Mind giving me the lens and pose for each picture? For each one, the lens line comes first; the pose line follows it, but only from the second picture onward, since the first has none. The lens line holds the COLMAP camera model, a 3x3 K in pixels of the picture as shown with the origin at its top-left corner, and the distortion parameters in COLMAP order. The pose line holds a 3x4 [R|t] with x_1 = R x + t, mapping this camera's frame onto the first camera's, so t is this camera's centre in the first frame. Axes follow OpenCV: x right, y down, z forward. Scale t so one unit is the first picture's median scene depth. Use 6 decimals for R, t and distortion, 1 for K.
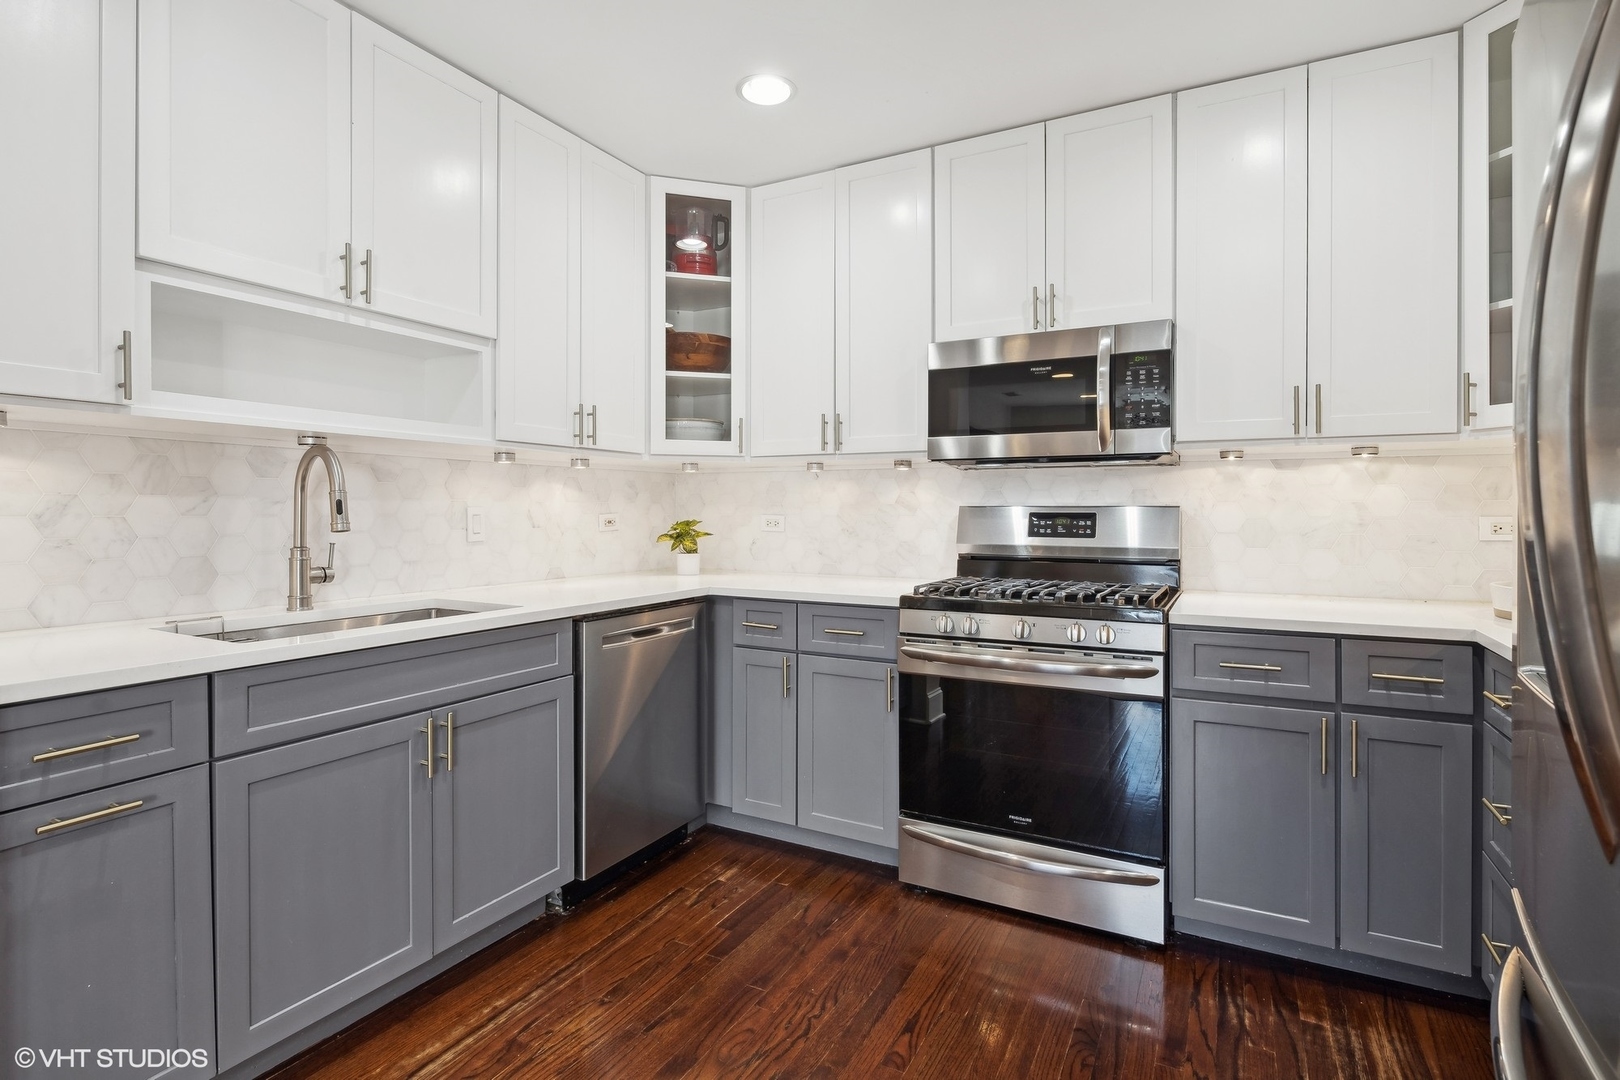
lens RADIAL K [[796.9, 0, 808.2], [0, 796.9, 511.9], [0, 0, 1]] dist [0.000686, -0.000650]
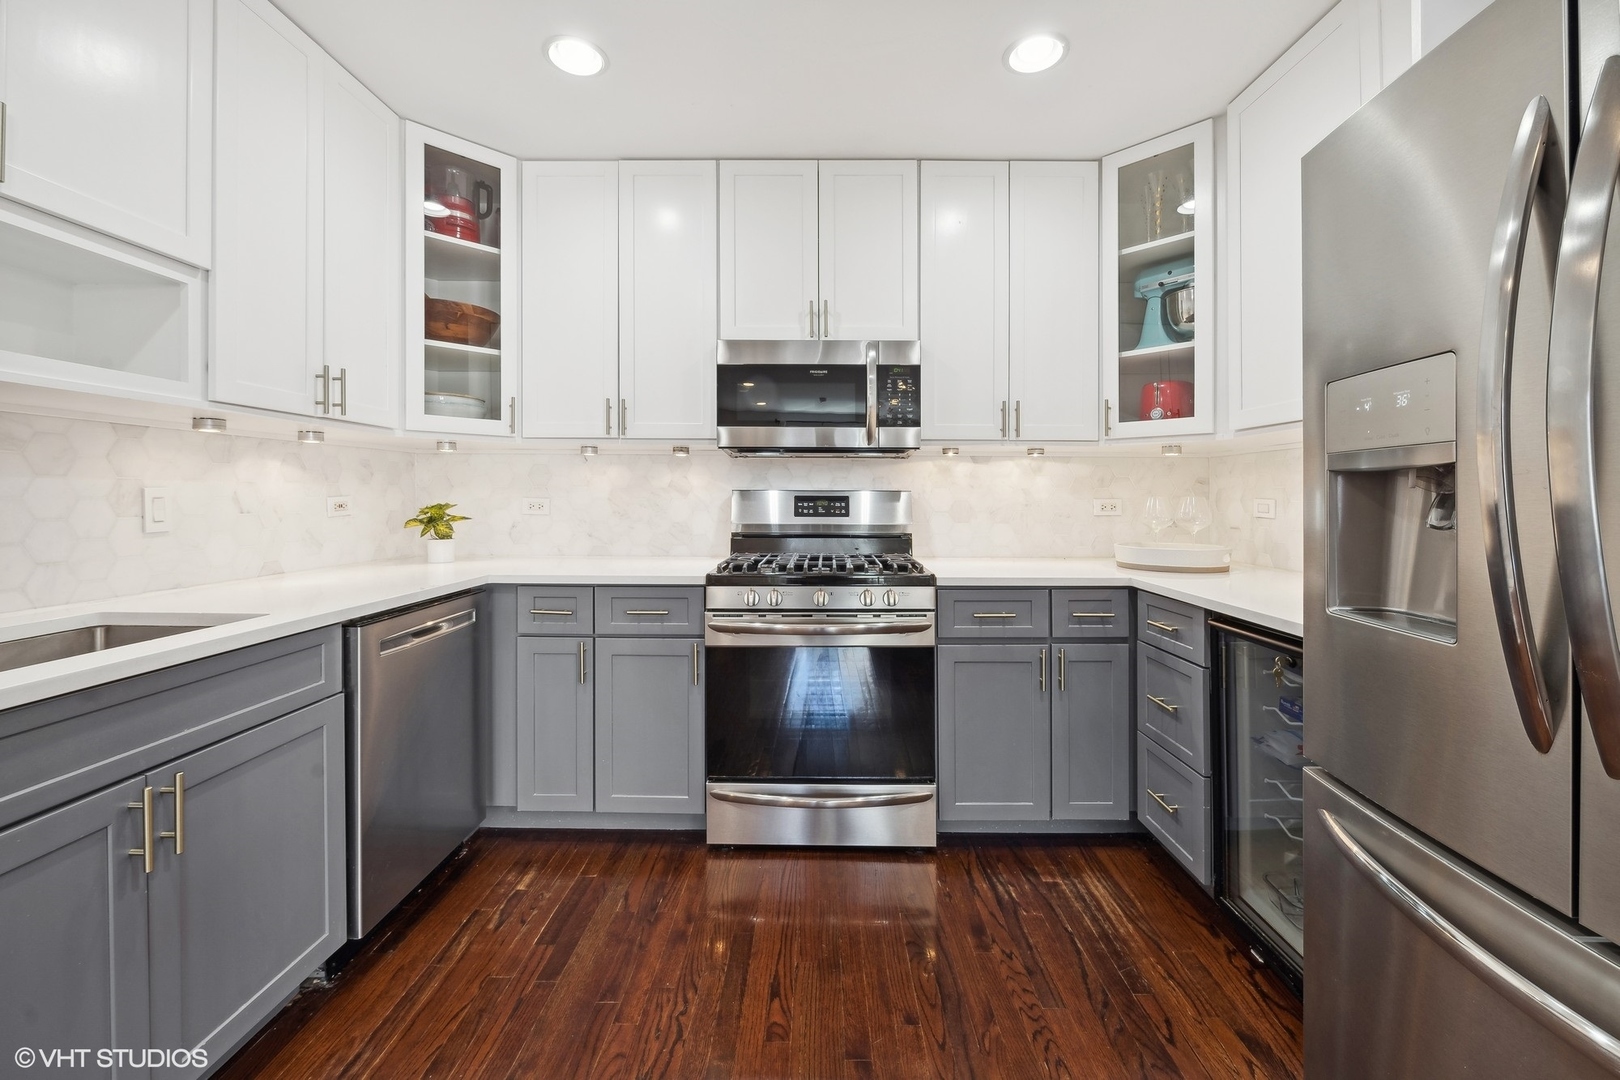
lens RADIAL K [[659.9, 0, 814.4], [0, 659.9, 496.1], [0, 0, 1]] dist [-0.001834, -0.000595]
pose [[0.885174, 0.001456, 0.465259, -0.166578], [-0.001656, 0.999999, 0.000021, 0.001329], [-0.465258, -0.000789, 0.885175, 0.159413]]
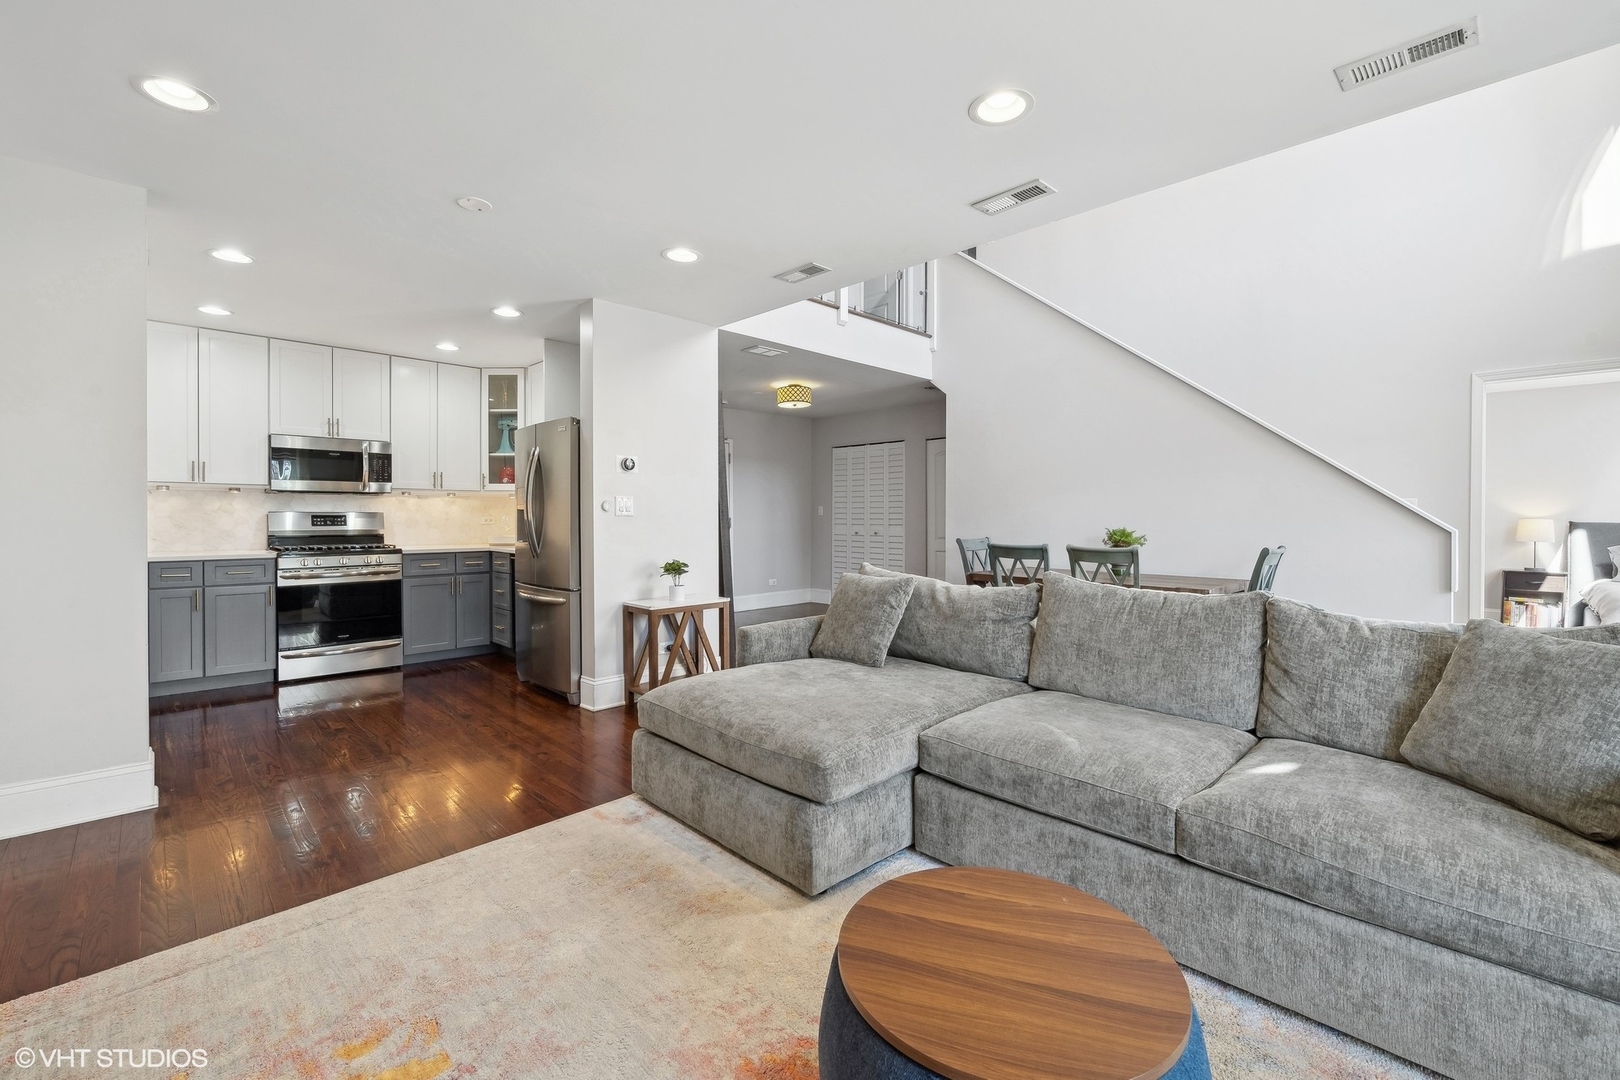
lens RADIAL K [[669.3, 0, 809.1], [0, 669.3, 519.1], [0, 0, 1]] dist [-0.000406, -0.000234]
pose [[0.298788, -0.002803, 0.954316, -1.225847], [-0.000092, 0.999996, 0.002965, 0.007518], [-0.954320, -0.000974, 0.298786, -0.971938]]
